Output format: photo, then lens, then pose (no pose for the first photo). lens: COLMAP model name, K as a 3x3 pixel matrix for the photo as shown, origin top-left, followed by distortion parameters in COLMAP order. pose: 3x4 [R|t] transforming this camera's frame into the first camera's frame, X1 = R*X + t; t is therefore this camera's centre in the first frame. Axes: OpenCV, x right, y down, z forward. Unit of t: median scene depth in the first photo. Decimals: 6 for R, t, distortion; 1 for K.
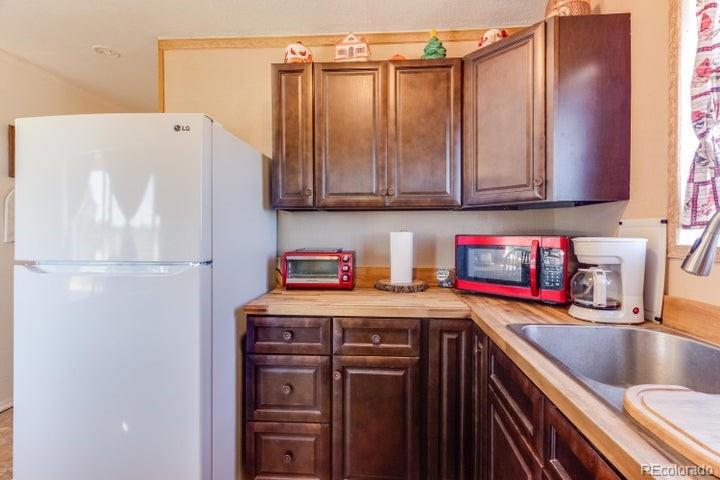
lens RADIAL K [[330.1, 0, 363.2], [0, 330.1, 238.5], [0, 0, 1]] dist [-0.011519, -0.000006]
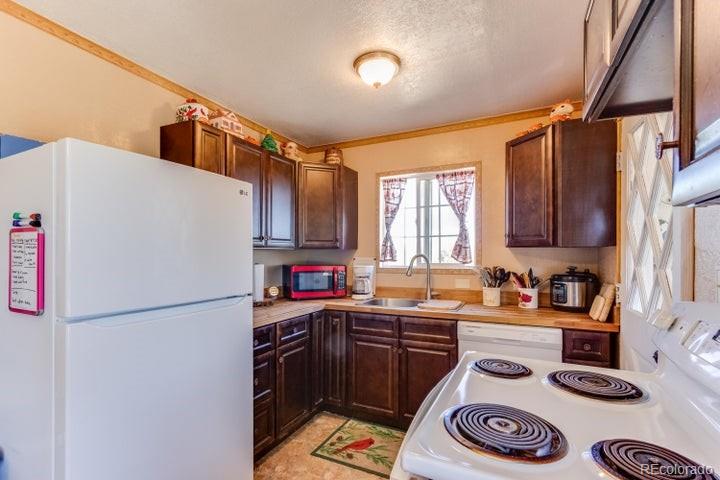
lens RADIAL K [[330.1, 0, 363.3], [0, 330.1, 250.9], [0, 0, 1]] dist [-0.011519, -0.000006]
pose [[0.378654, 0.010527, 0.925479, -1.352086], [0.010009, 0.999830, -0.015468, -0.064973], [-0.925484, 0.015120, 0.378484, 0.048988]]
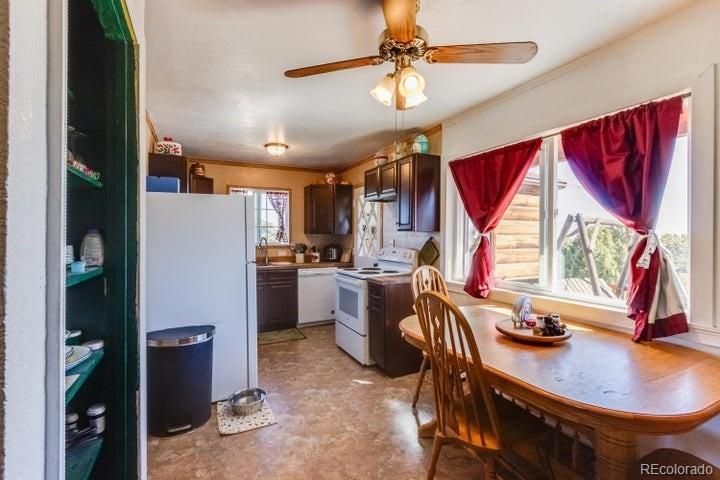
lens RADIAL K [[330.1, 0, 359.9], [0, 330.1, 239.1], [0, 0, 1]] dist [-0.011519, -0.000006]
pose [[-0.515323, -0.009290, 0.856946, -2.950862], [0.009927, 0.999809, 0.016809, -0.104079], [-0.856939, 0.017169, -0.515132, 1.441885]]
